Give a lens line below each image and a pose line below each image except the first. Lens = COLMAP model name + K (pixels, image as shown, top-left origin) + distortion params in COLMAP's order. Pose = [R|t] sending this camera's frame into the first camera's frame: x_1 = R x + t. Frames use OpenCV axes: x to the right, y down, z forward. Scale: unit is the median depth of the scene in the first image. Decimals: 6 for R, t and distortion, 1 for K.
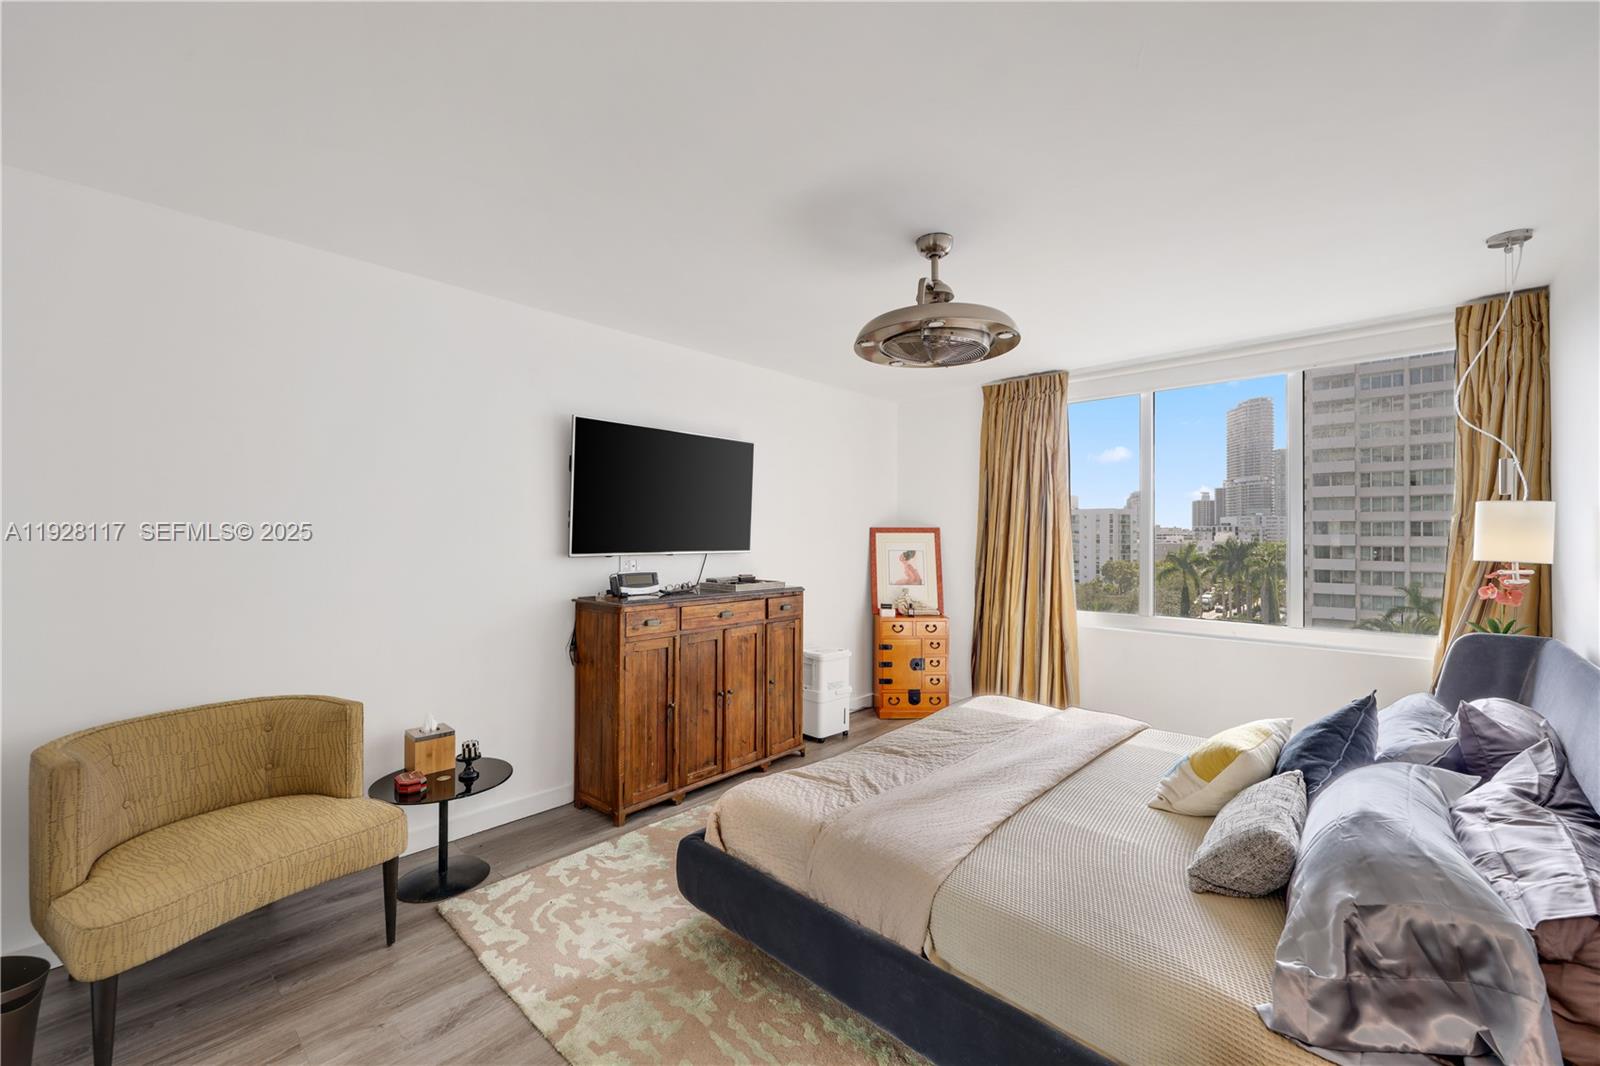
lens RADIAL K [[644.9, 0, 799.1], [0, 644.9, 520.8], [0, 0, 1]] dist [0.001161, 0.000063]
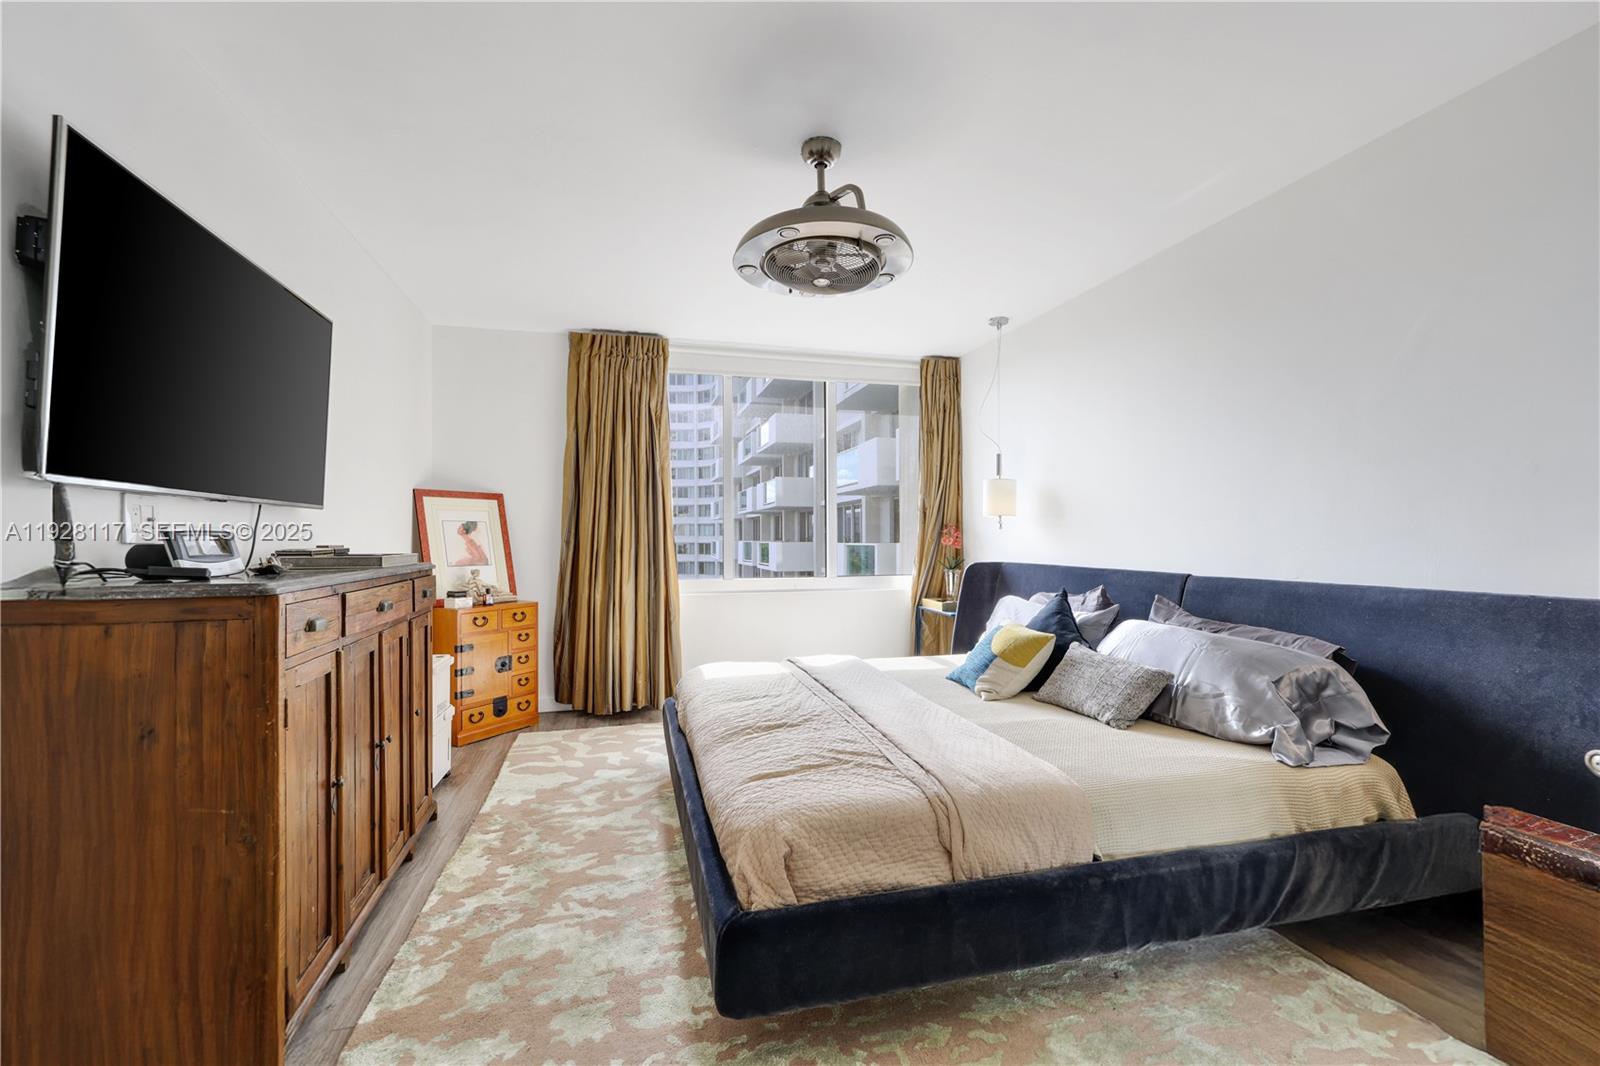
lens RADIAL K [[654.3, 0, 801.9], [0, 654.3, 527.9], [0, 0, 1]] dist [0.002222, 0.000053]
pose [[0.530891, 0.008558, 0.847397, -0.354962], [-0.016127, 0.999870, 0.000005, 0.060388], [-0.847287, -0.013669, 0.530960, 0.323955]]
